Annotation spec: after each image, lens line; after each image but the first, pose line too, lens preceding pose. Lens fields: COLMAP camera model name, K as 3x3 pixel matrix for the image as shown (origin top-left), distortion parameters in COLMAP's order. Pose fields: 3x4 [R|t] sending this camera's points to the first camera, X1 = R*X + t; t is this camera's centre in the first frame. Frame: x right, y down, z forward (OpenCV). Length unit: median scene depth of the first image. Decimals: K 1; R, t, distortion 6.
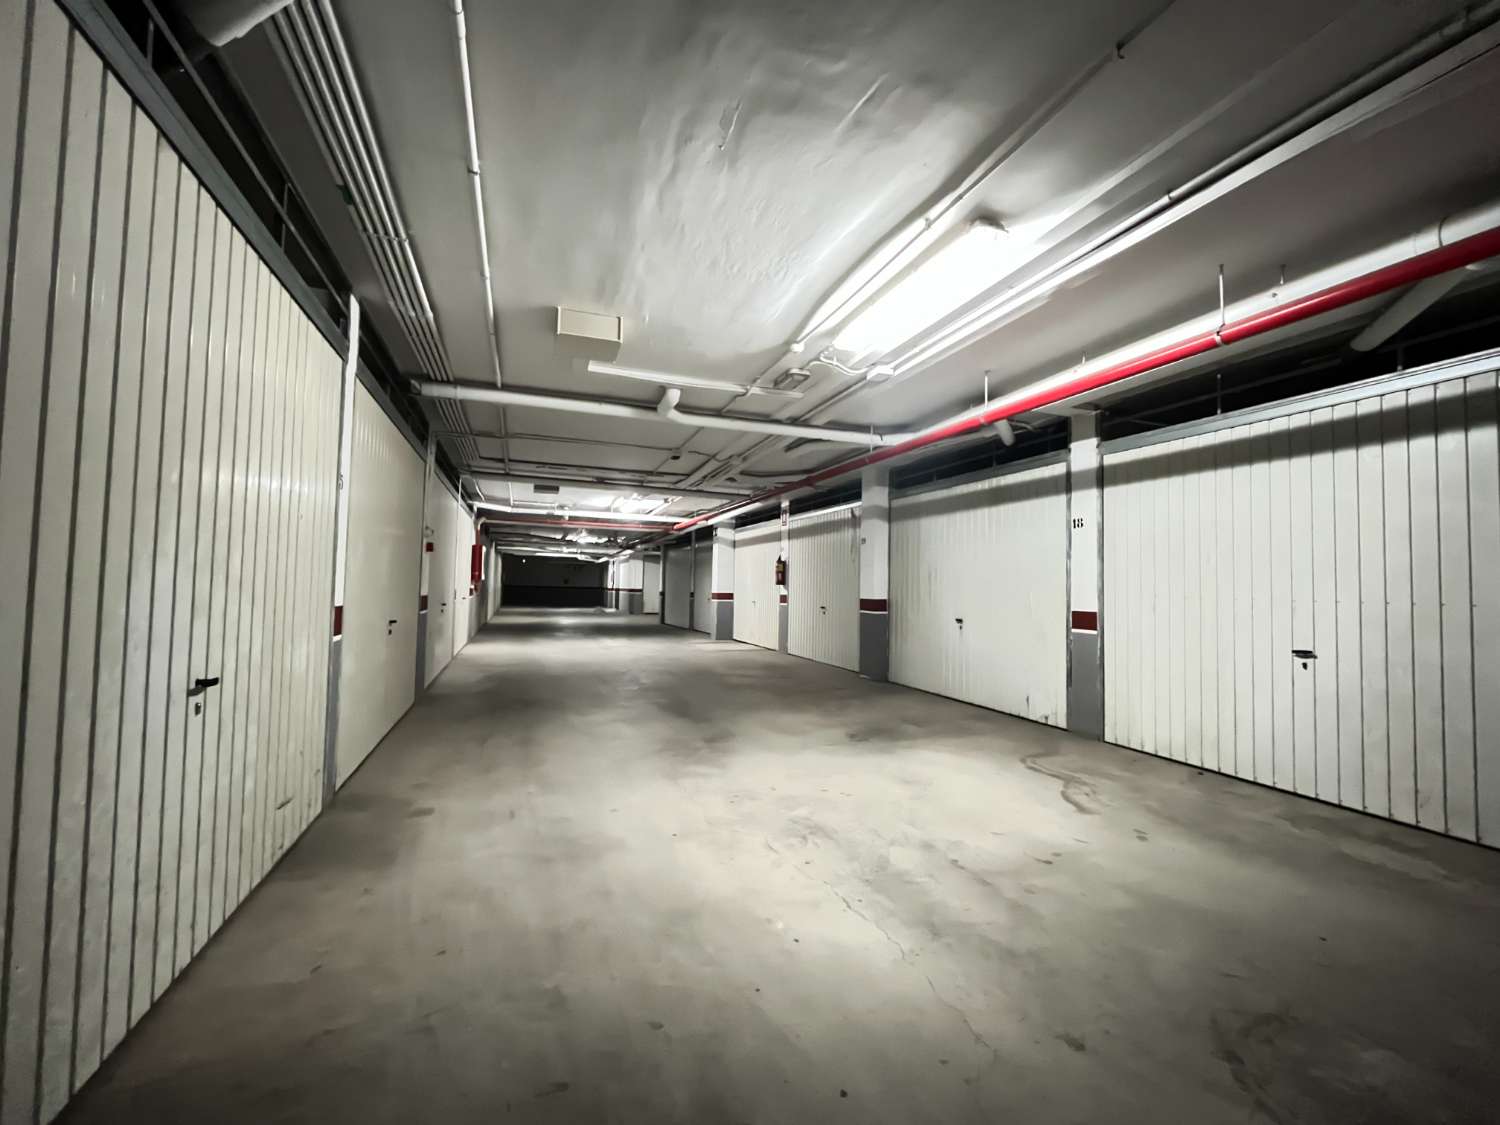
lens RADIAL K [[613.8, 0, 746.8], [0, 613.8, 551.3], [0, 0, 1]] dist [-0.001125, -0.001045]
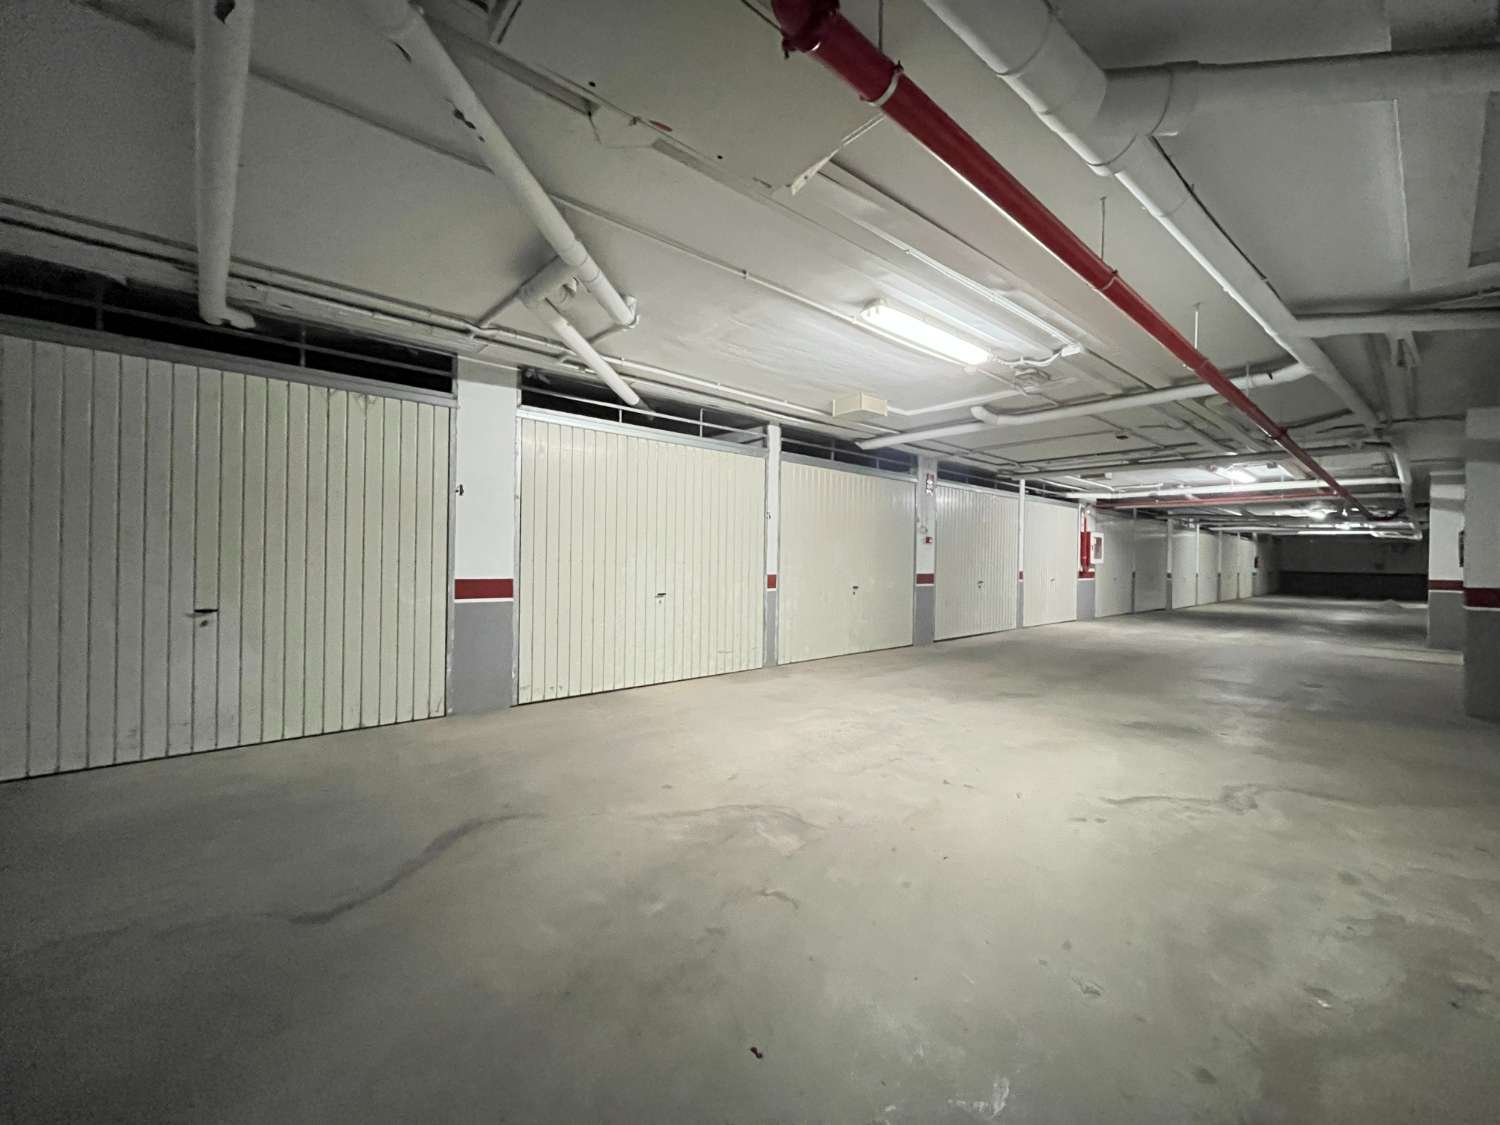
lens RADIAL K [[613.8, 0, 746.4], [0, 613.8, 561.8], [0, 0, 1]] dist [-0.001125, -0.001045]
pose [[0.361436, -0.009412, -0.932349, 1.185005], [0.046313, 0.998896, 0.007870, 0.021971], [0.931246, -0.046024, 0.361473, 0.148393]]
